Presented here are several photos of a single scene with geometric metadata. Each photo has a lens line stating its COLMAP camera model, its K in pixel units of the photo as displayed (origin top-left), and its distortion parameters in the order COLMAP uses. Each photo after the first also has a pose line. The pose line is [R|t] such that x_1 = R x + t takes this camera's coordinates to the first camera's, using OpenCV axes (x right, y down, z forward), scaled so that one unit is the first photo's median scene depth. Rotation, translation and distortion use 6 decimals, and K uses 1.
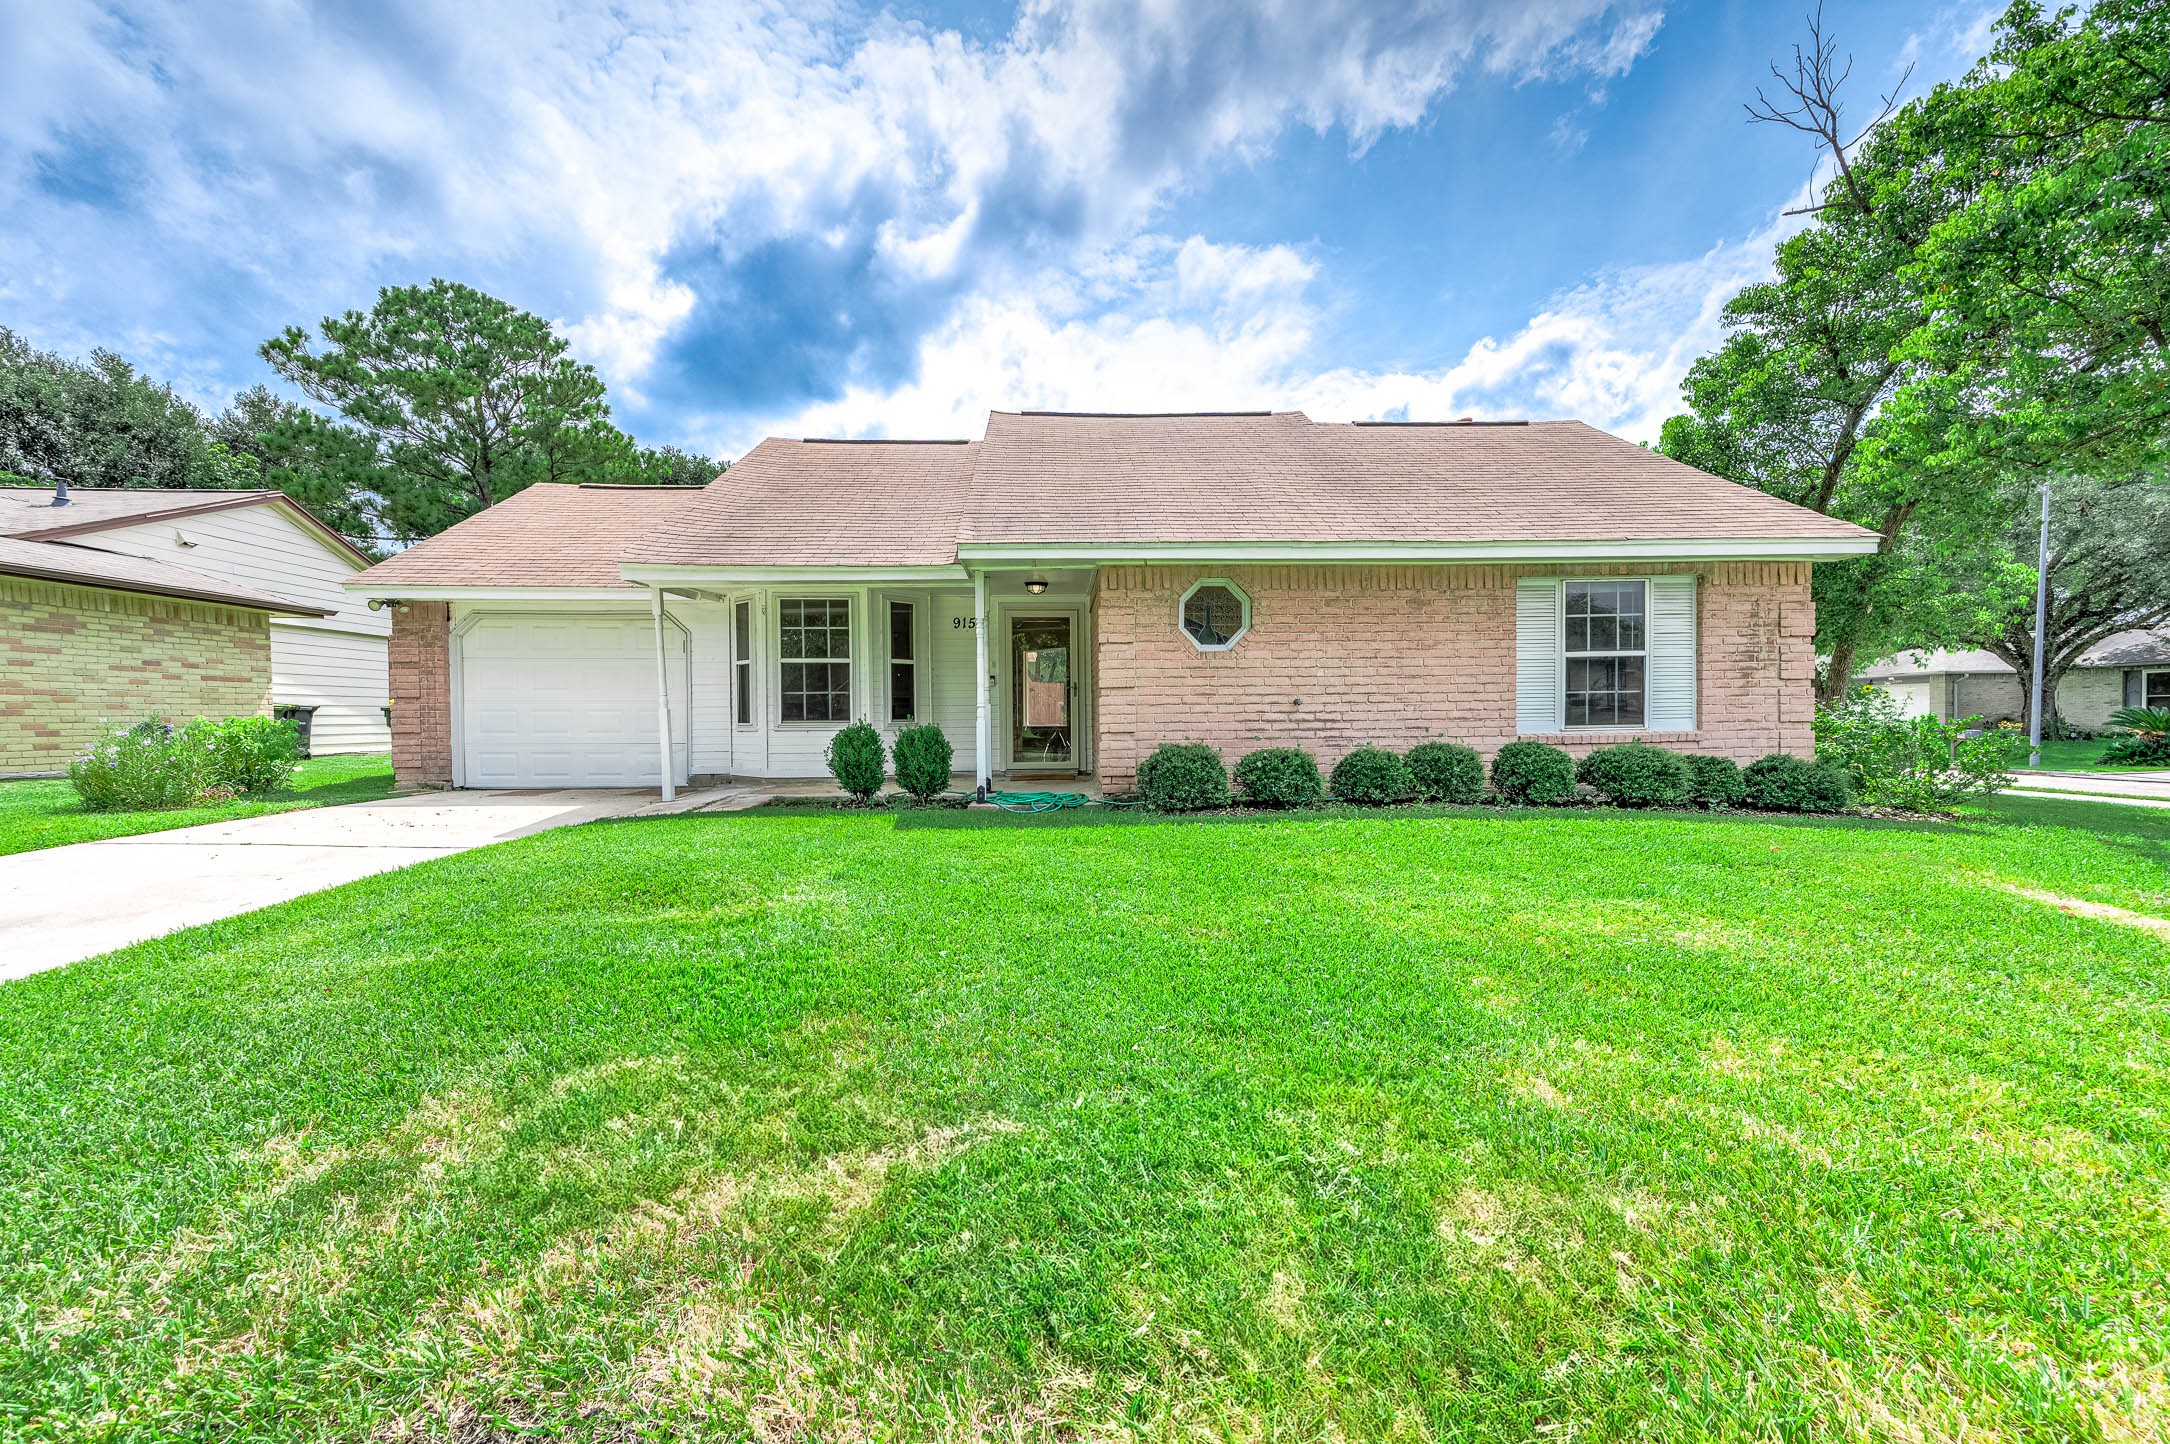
lens RADIAL K [[855.5, 0, 1085.9], [0, 855.5, 708.4], [0, 0, 1]] dist [0.010163, 0.000066]
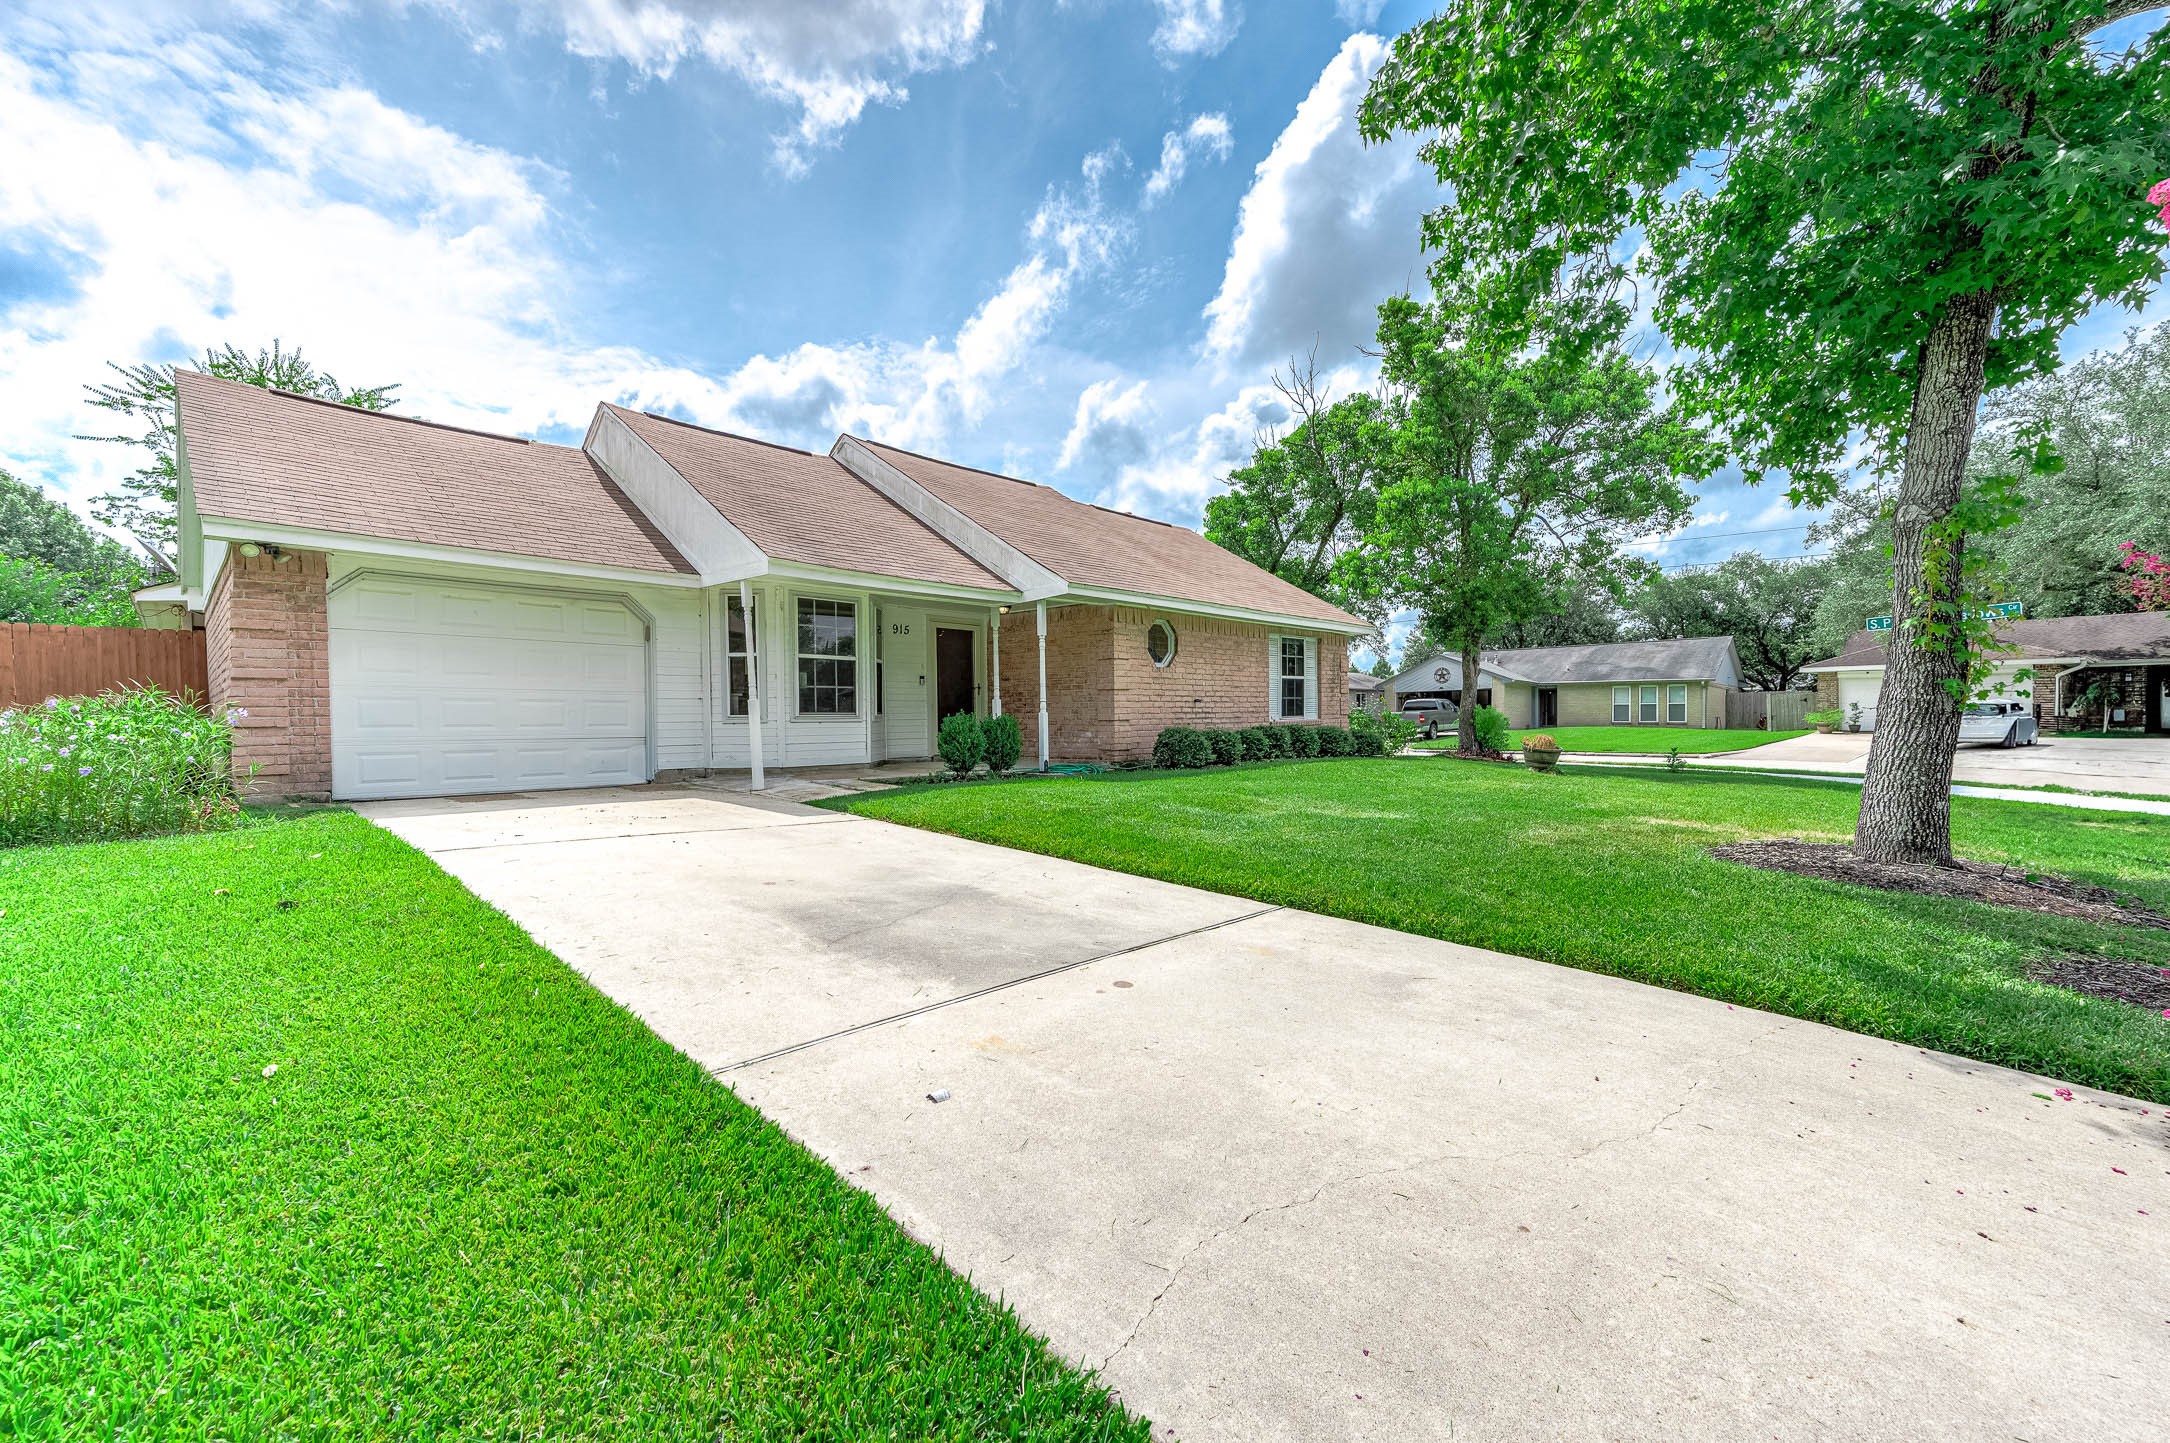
lens RADIAL K [[855.5, 0, 1085.9], [0, 855.5, 707.9], [0, 0, 1]] dist [0.010163, 0.000066]
pose [[0.710318, 0.009616, 0.703815, -1.009717], [-0.000686, 0.999916, -0.012968, 0.026298], [-0.703881, 0.008729, 0.710265, 0.001349]]
